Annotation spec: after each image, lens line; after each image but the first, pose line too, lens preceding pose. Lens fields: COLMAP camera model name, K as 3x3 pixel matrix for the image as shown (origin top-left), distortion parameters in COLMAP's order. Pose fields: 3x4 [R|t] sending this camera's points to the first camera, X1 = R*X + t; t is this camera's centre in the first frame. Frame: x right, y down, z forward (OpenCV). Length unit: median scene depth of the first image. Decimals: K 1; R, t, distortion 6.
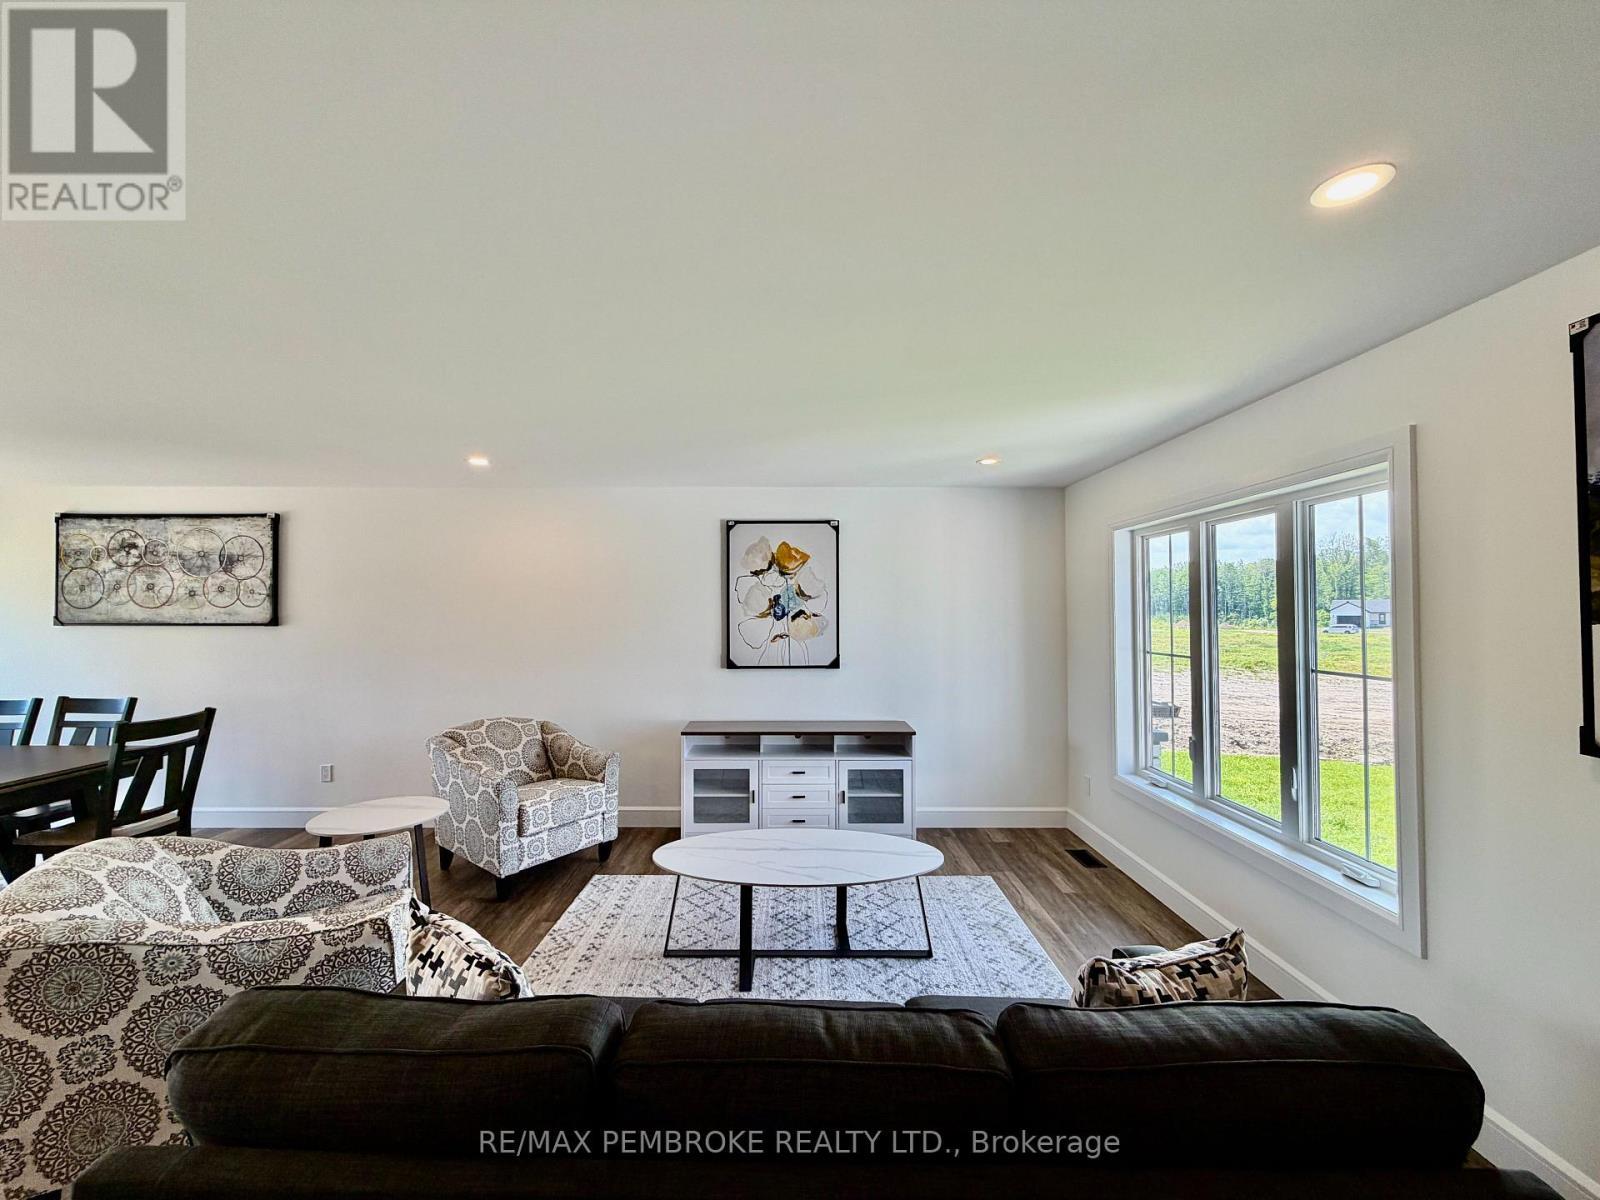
lens RADIAL K [[633.3, 0, 792.7], [0, 633.3, 601.0], [0, 0, 1]] dist [-0.002350, 0.000399]
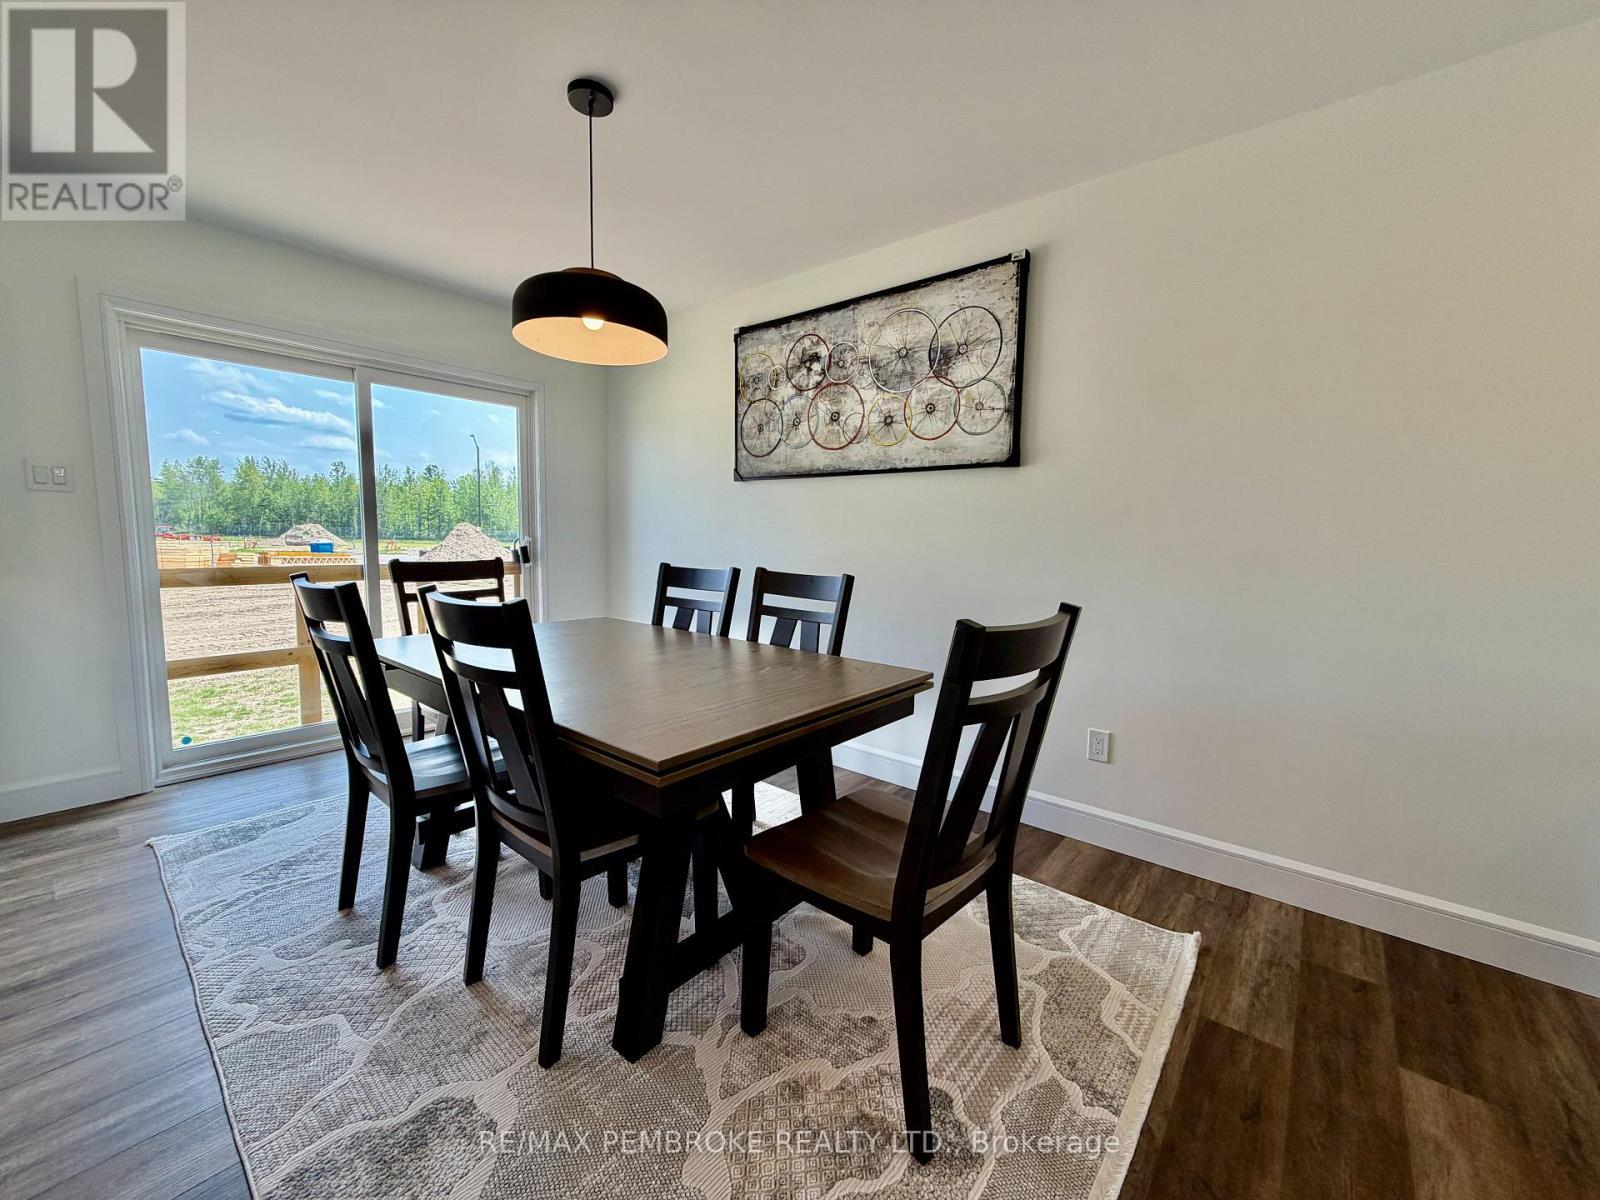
lens RADIAL K [[633.3, 0, 802.5], [0, 633.3, 597.4], [0, 0, 1]] dist [-0.002350, 0.000399]
pose [[0.768369, 0.076354, -0.635436, -0.603315], [-0.005896, 0.993660, 0.112269, 0.092225], [0.639980, -0.082517, 0.763948, 0.451551]]
